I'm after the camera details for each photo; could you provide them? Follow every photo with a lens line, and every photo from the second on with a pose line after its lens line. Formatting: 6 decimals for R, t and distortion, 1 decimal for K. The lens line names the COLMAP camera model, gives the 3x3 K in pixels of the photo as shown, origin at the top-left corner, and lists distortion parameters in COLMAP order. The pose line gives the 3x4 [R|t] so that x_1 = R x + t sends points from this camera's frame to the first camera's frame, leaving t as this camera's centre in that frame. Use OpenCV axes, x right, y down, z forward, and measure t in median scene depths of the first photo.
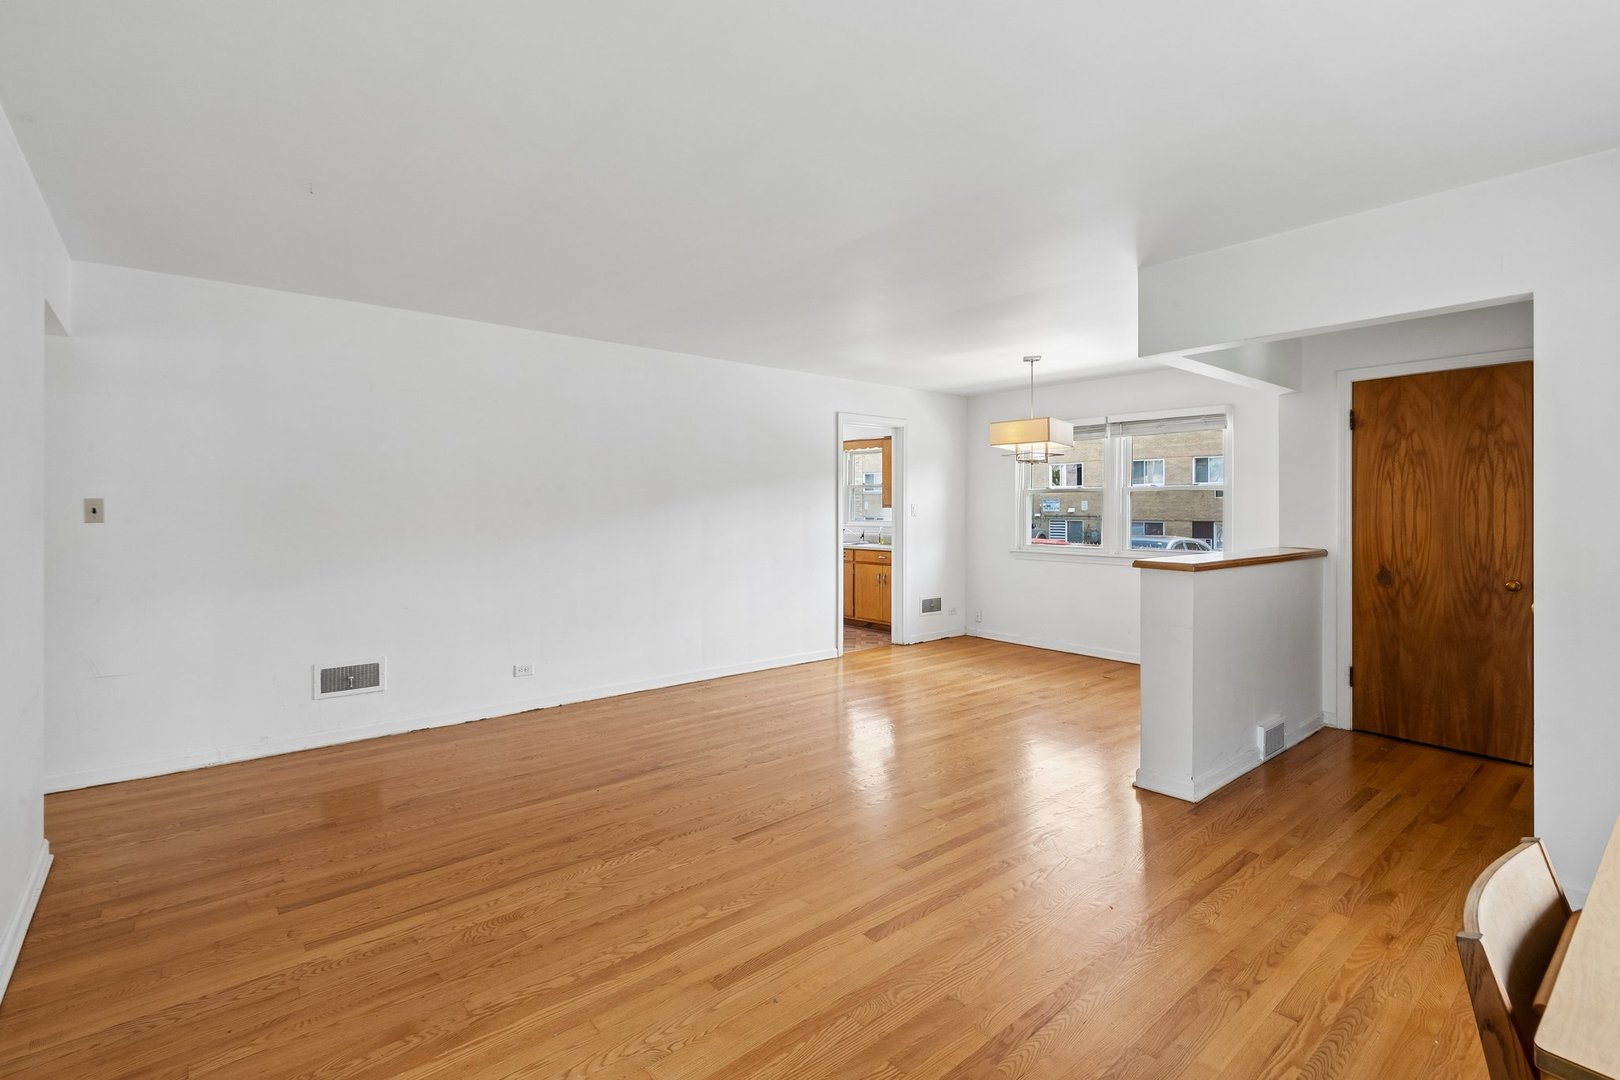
lens RADIAL K [[741.9, 0, 799.2], [0, 741.9, 505.3], [0, 0, 1]] dist [-0.002094, -0.000576]
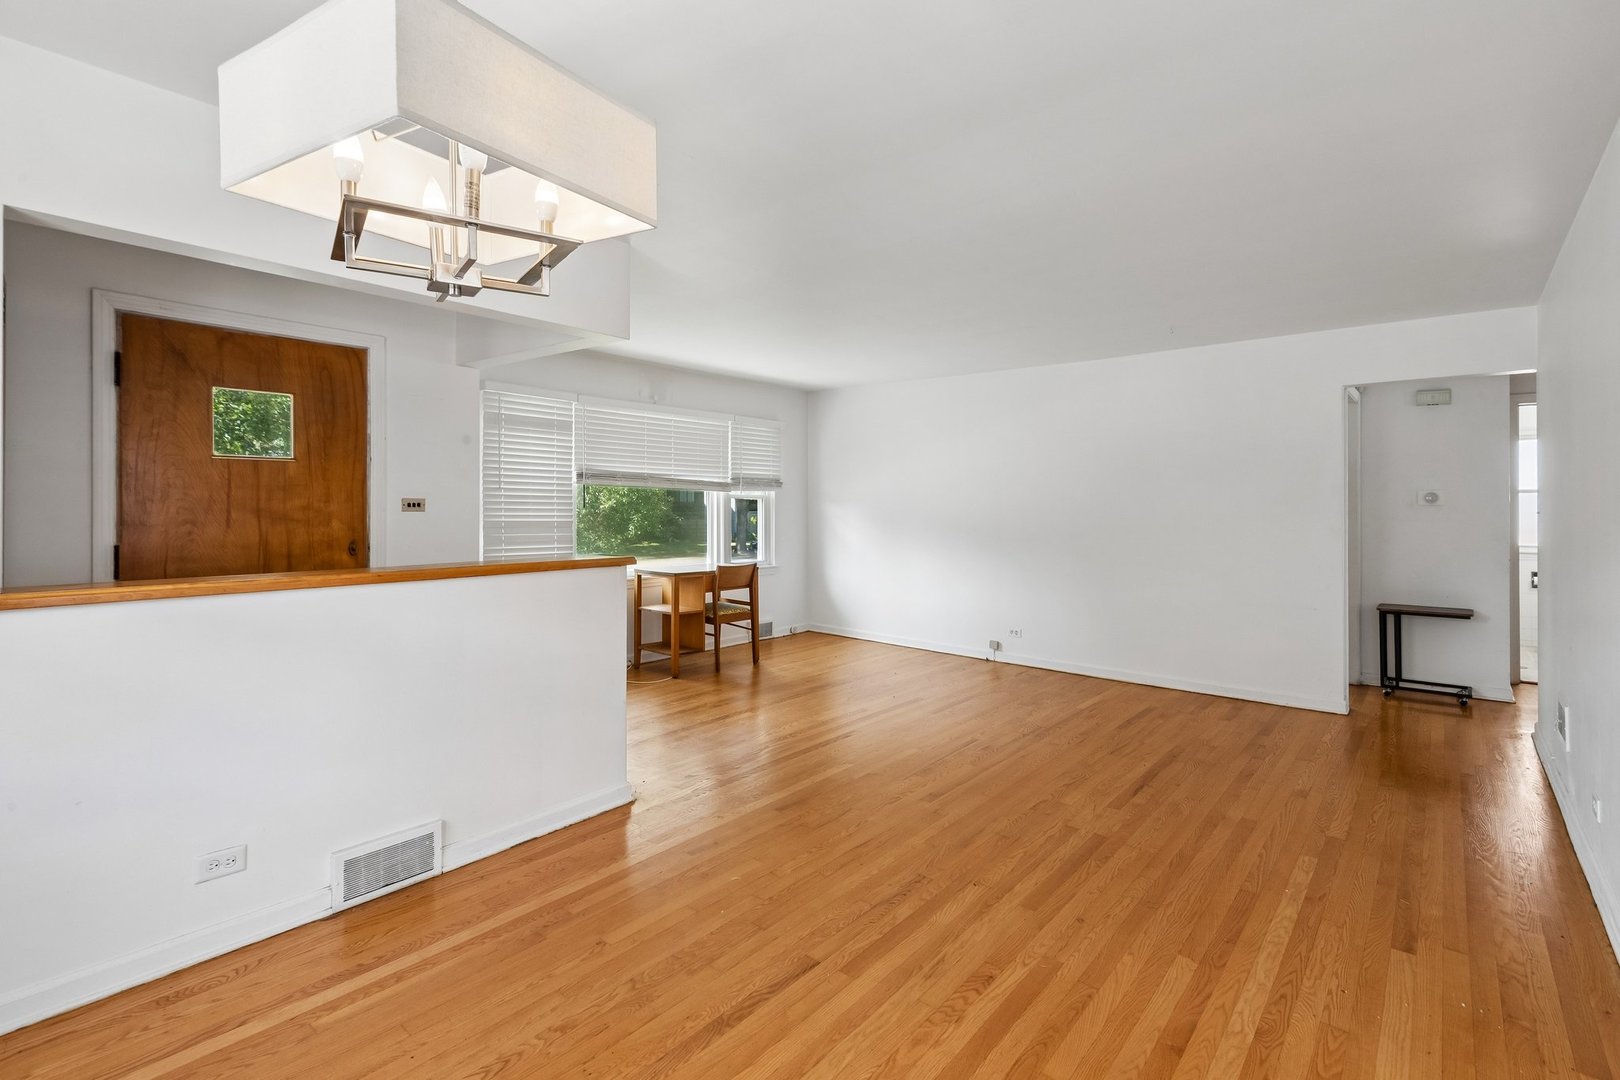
lens RADIAL K [[741.9, 0, 799.2], [0, 741.9, 505.3], [0, 0, 1]] dist [-0.002094, -0.000576]
pose [[-0.985576, -0.001003, -0.169228, 0.420446], [-0.001387, 0.999997, 0.002146, -0.003654], [0.169225, 0.002350, -0.985575, 1.990173]]
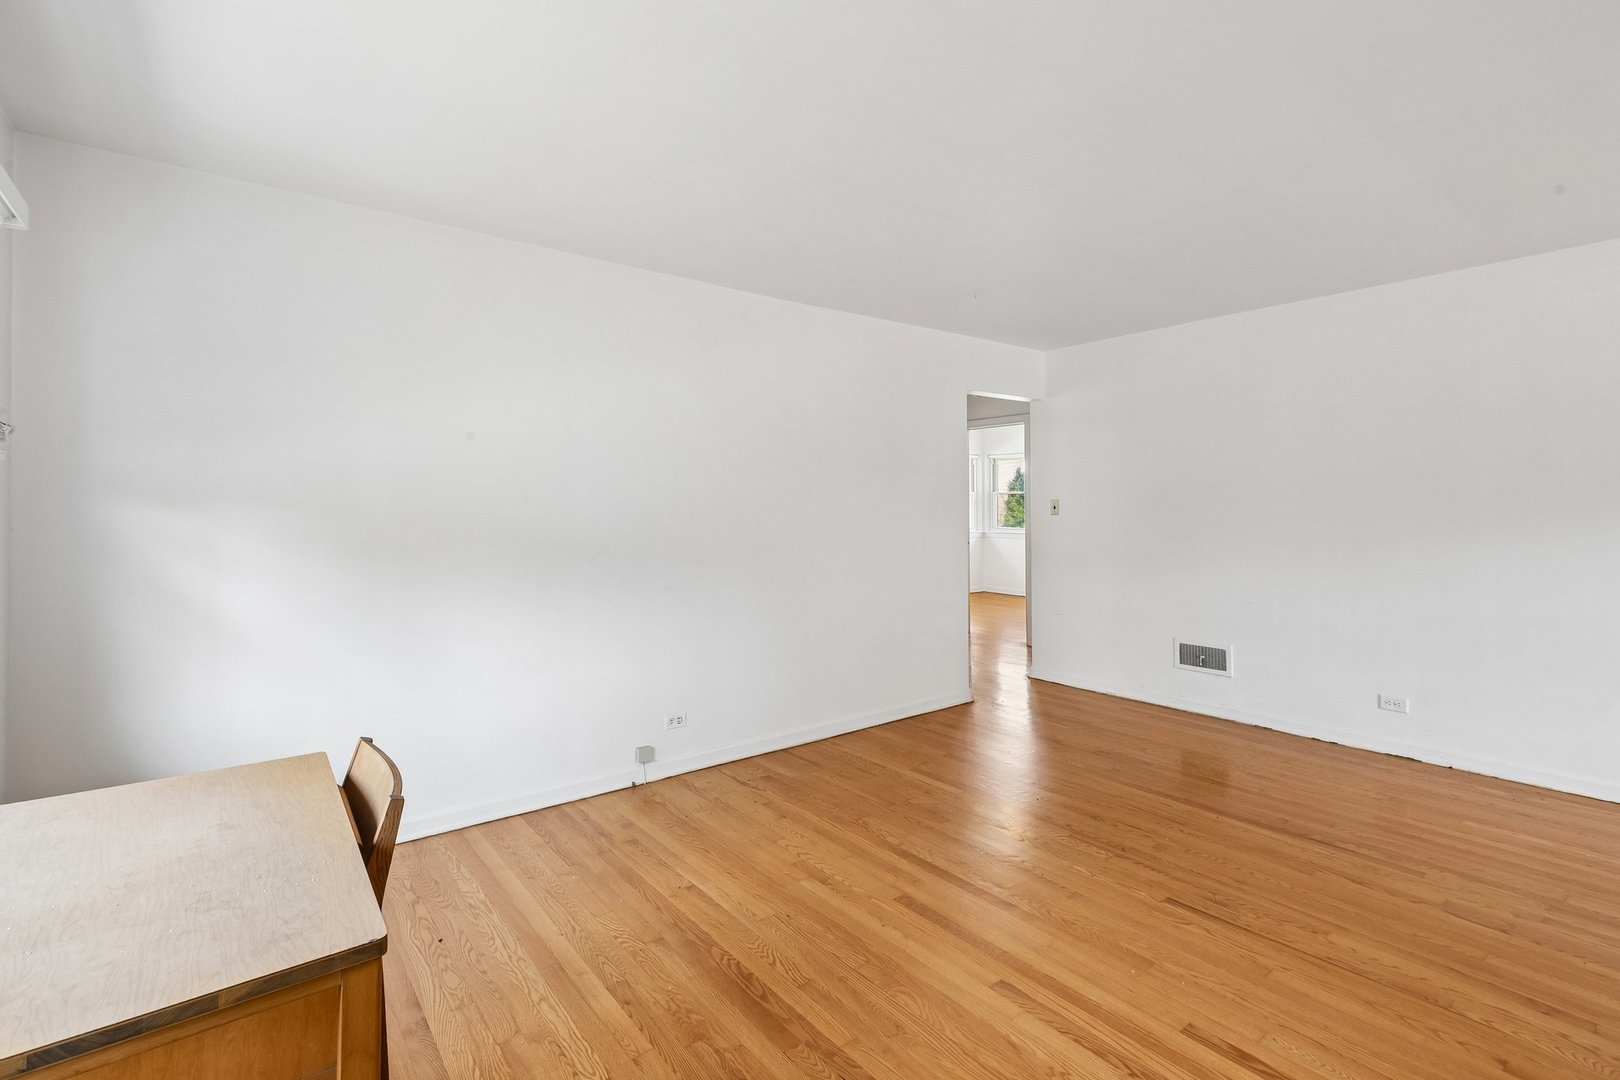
lens RADIAL K [[741.9, 0, 799.2], [0, 741.9, 505.3], [0, 0, 1]] dist [-0.002094, -0.000576]
pose [[-0.034528, 0.003275, -0.999398, 0.653472], [0.001796, 0.999993, 0.003215, -0.003409], [0.999402, -0.001684, -0.034533, 0.514142]]
